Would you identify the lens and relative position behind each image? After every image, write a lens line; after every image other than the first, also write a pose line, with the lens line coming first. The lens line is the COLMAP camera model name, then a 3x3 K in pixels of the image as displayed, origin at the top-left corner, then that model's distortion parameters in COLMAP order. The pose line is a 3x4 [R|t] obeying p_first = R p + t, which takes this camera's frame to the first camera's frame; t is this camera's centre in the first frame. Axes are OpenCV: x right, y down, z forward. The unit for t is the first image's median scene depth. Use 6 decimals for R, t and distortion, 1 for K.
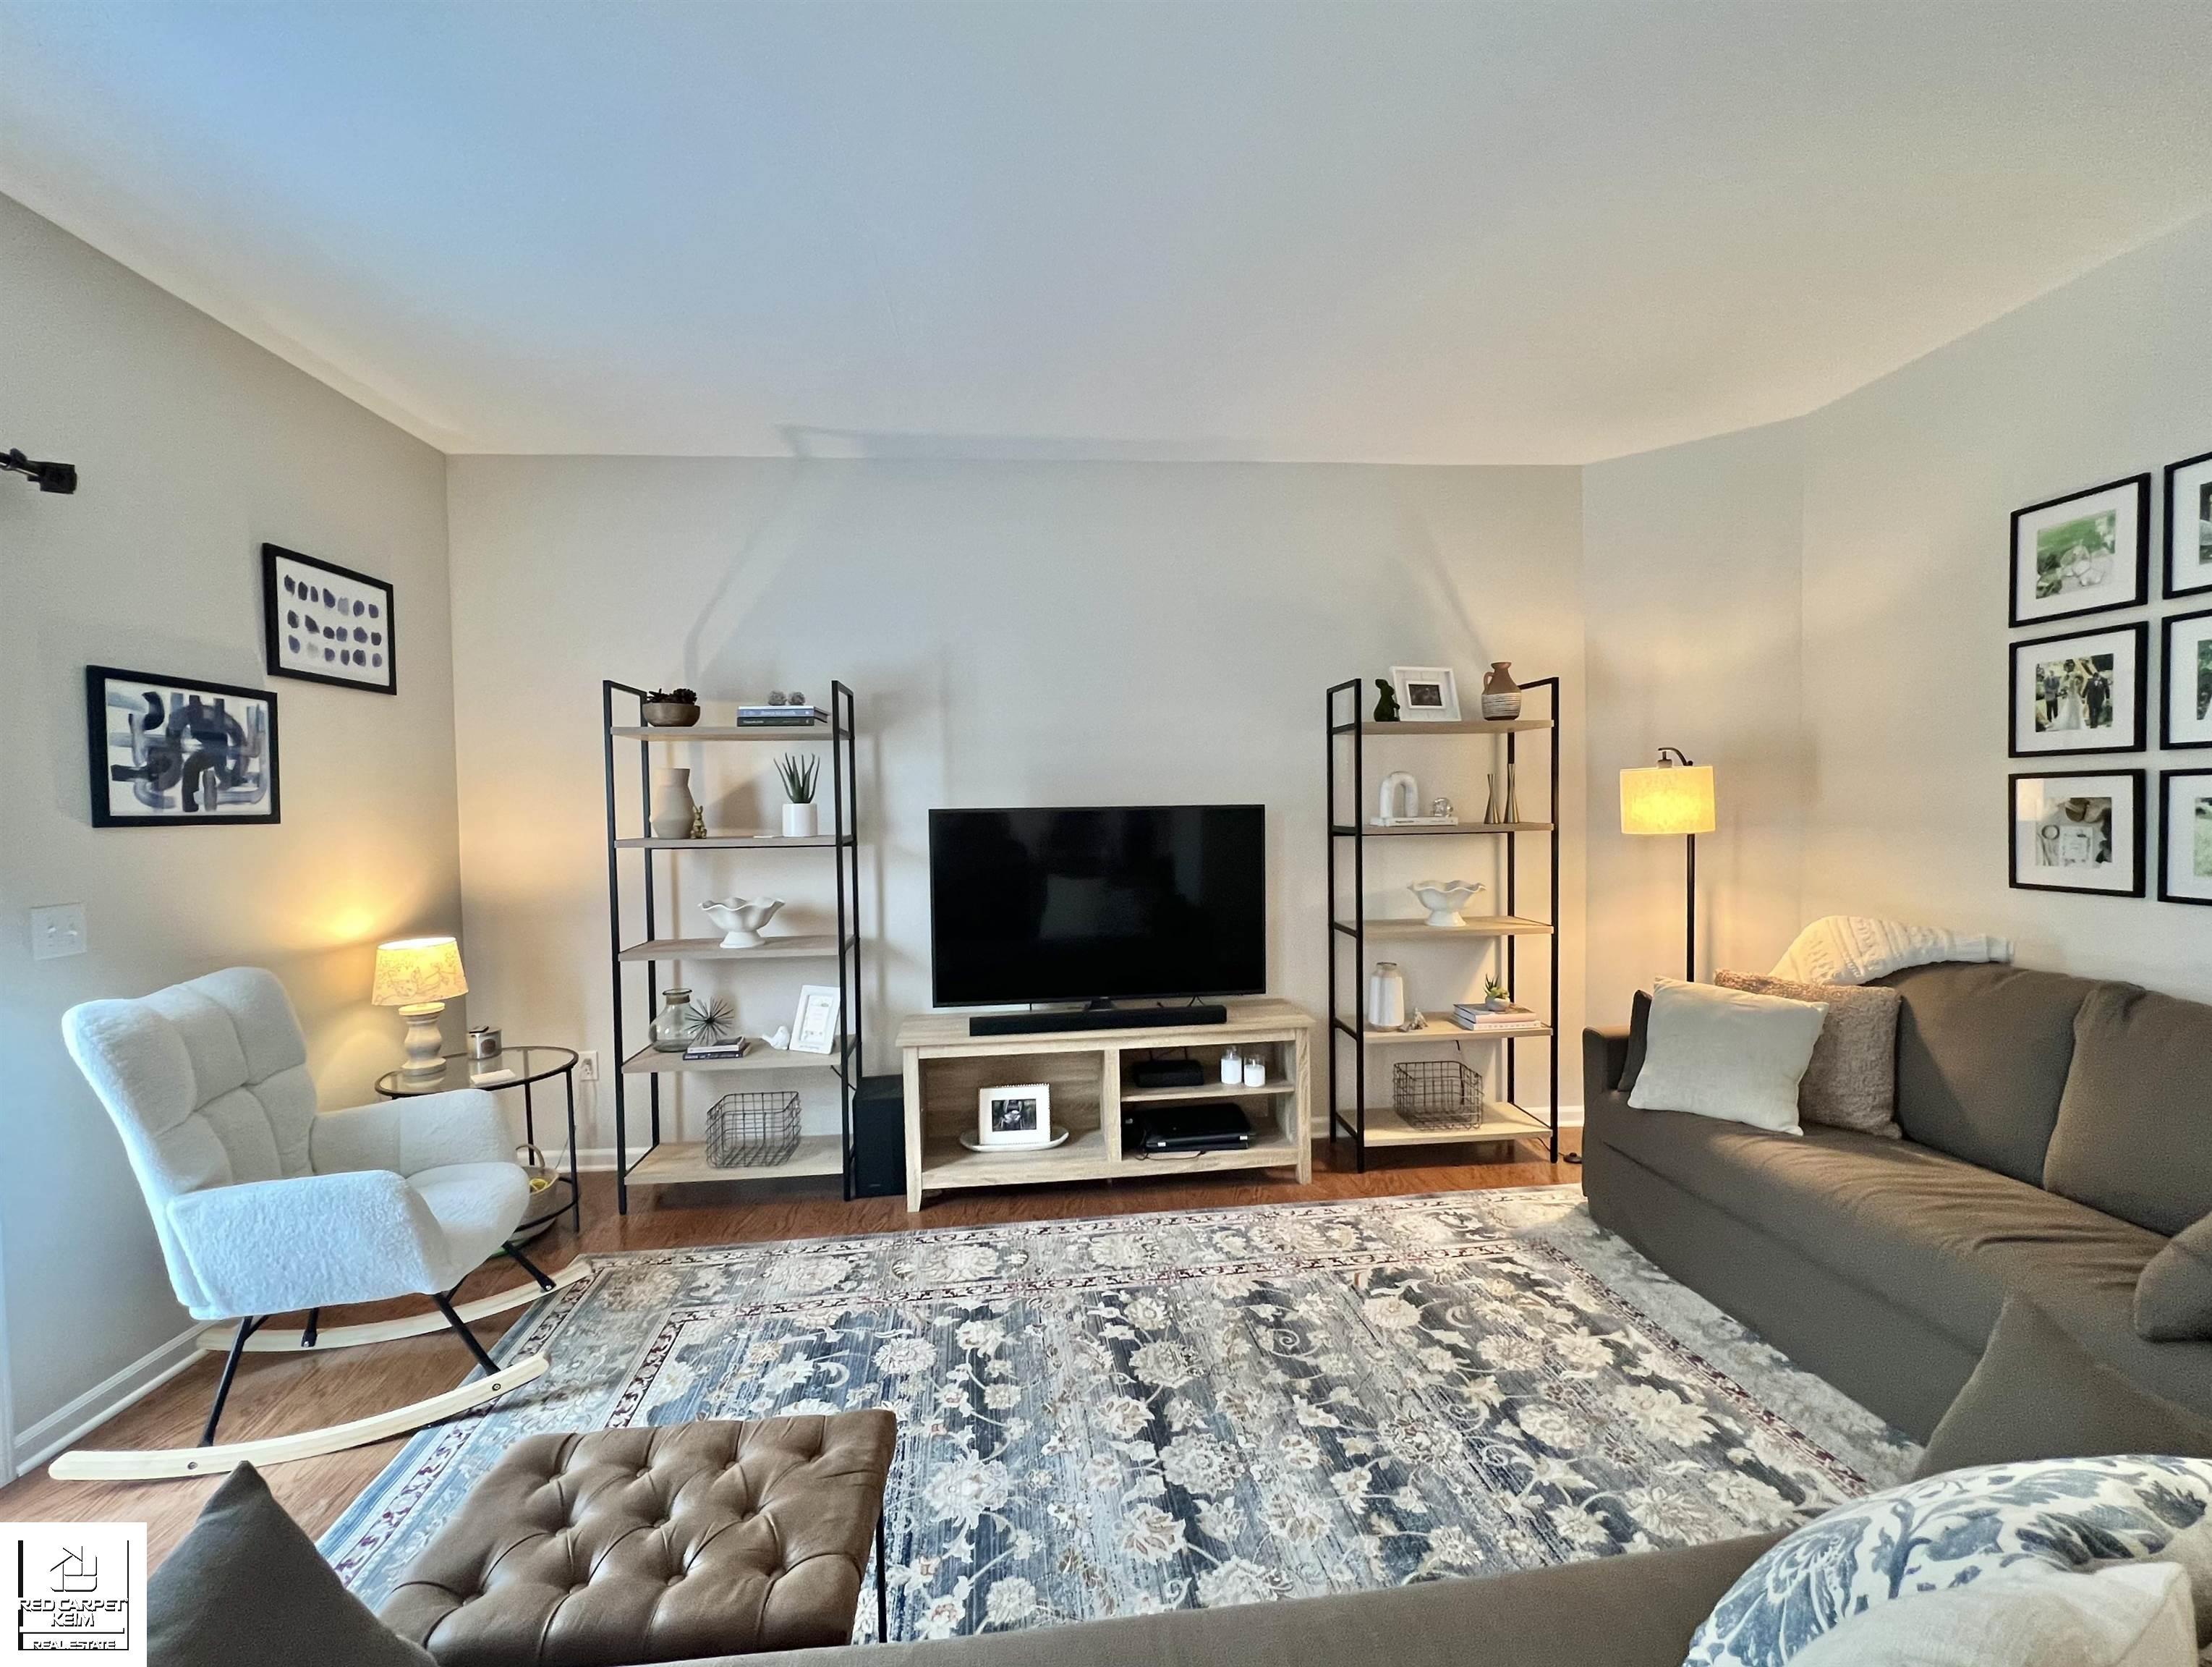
lens RADIAL K [[947.7, 0, 1110.9], [0, 947.7, 830.0], [0, 0, 1]] dist [-0.002296, 0.000346]
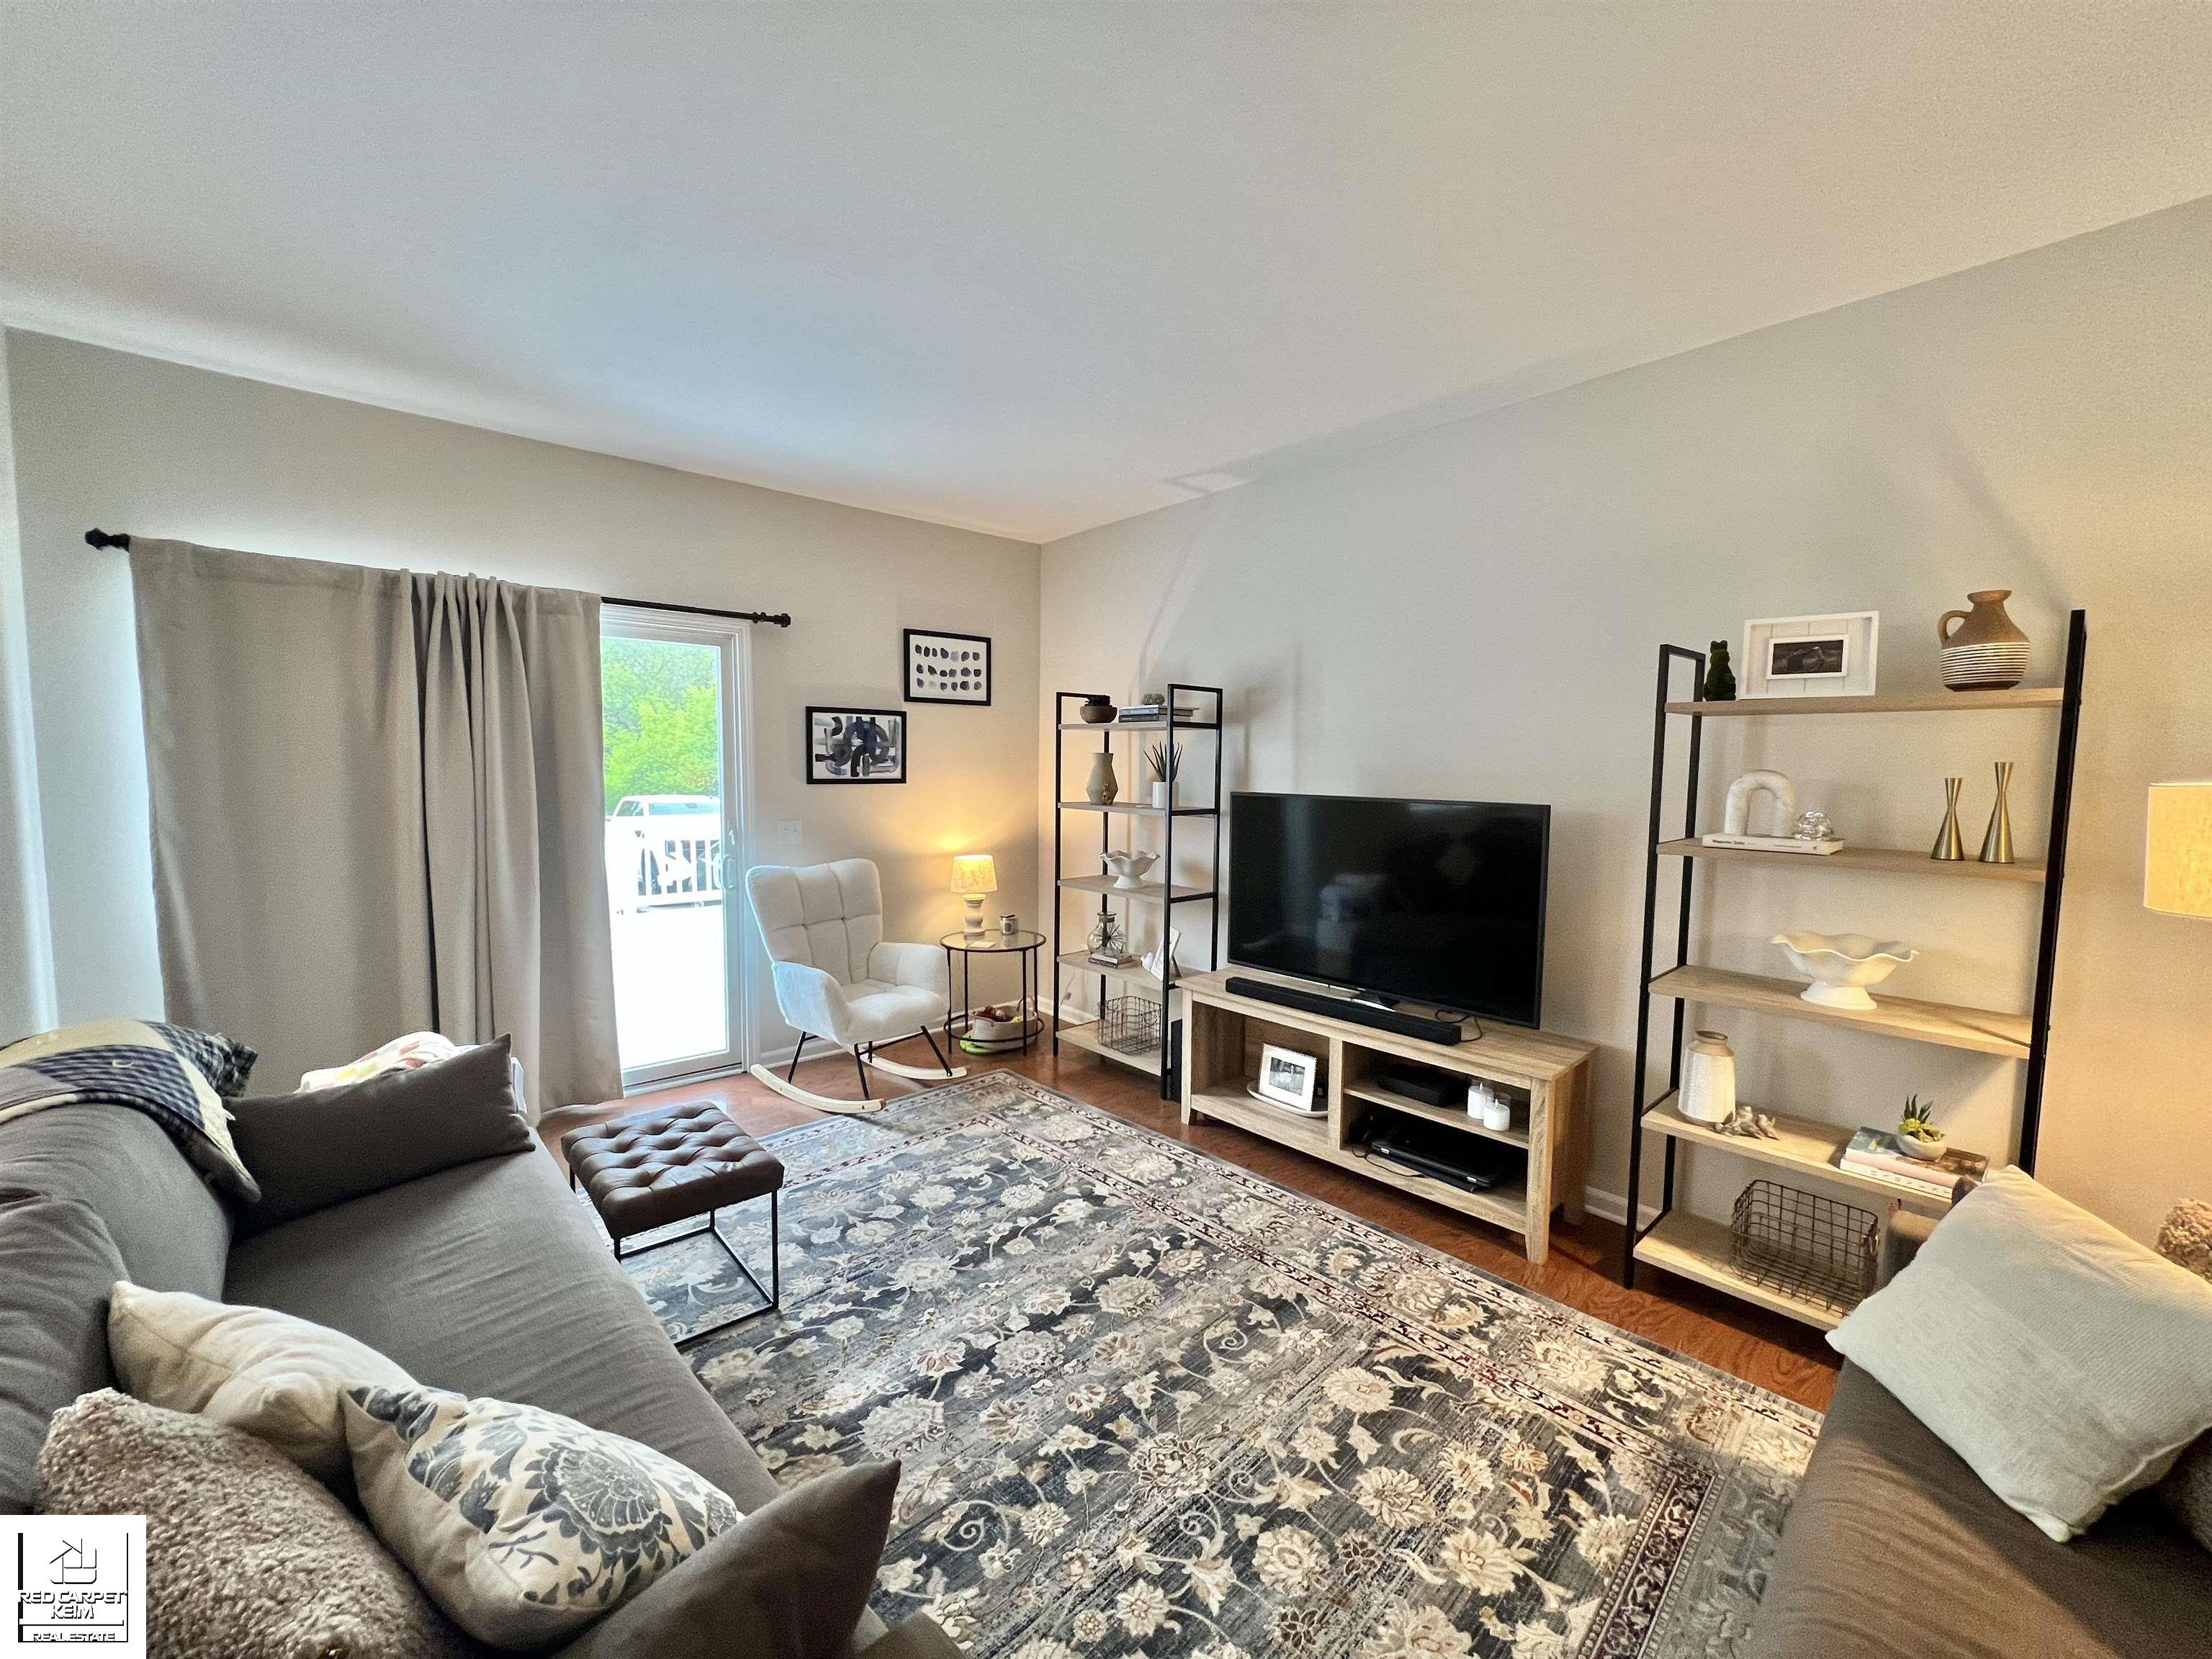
lens RADIAL K [[881.0, 0, 1107.3], [0, 881.0, 826.8], [0, 0, 1]] dist [-0.000461, 0.000482]
pose [[0.596210, 0.082656, -0.798563, 0.716707], [-0.041934, 0.996534, 0.071839, -0.061871], [0.801733, -0.009344, 0.597609, 0.298801]]
